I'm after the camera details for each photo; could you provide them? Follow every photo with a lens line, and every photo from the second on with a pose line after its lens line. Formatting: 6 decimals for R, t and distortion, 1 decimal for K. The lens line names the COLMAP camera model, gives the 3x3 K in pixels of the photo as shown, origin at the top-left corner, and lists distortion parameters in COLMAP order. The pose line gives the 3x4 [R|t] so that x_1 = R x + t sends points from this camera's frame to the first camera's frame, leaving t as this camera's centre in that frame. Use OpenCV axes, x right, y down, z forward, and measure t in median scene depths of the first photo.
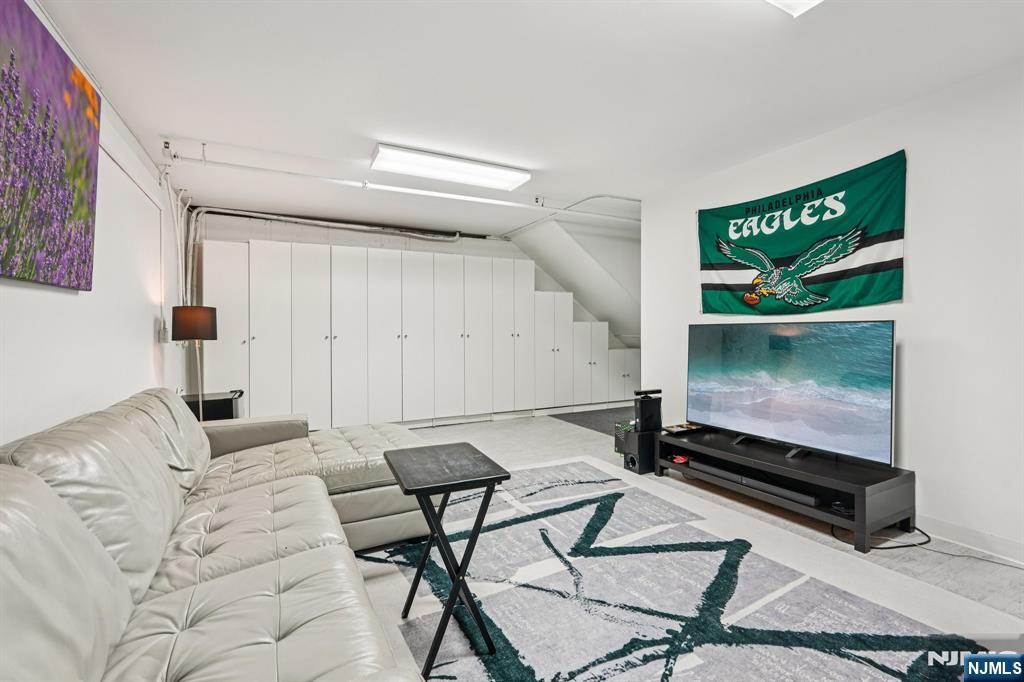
lens RADIAL K [[455.3, 0, 511.0], [0, 455.3, 334.2], [0, 0, 1]] dist [-0.011417, 0.007097]
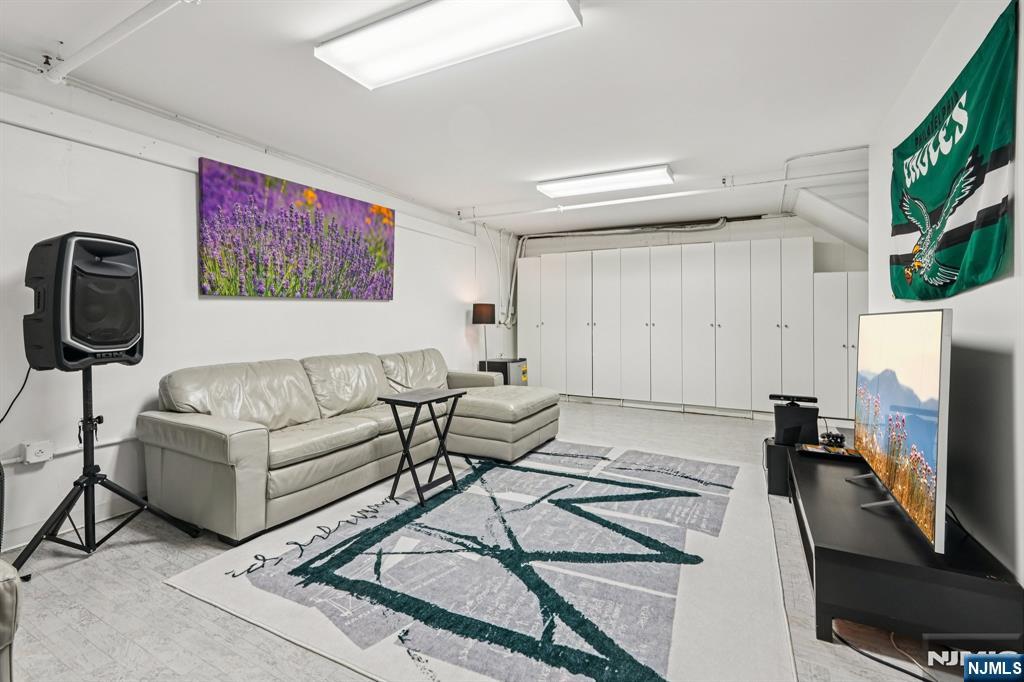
lens RADIAL K [[455.3, 0, 504.7], [0, 455.3, 325.8], [0, 0, 1]] dist [-0.011417, 0.007097]
pose [[0.562886, 0.019989, -0.826293, 0.997132], [-0.012335, 0.999799, 0.015784, -0.010573], [0.826443, 0.001308, 0.563020, 0.179911]]
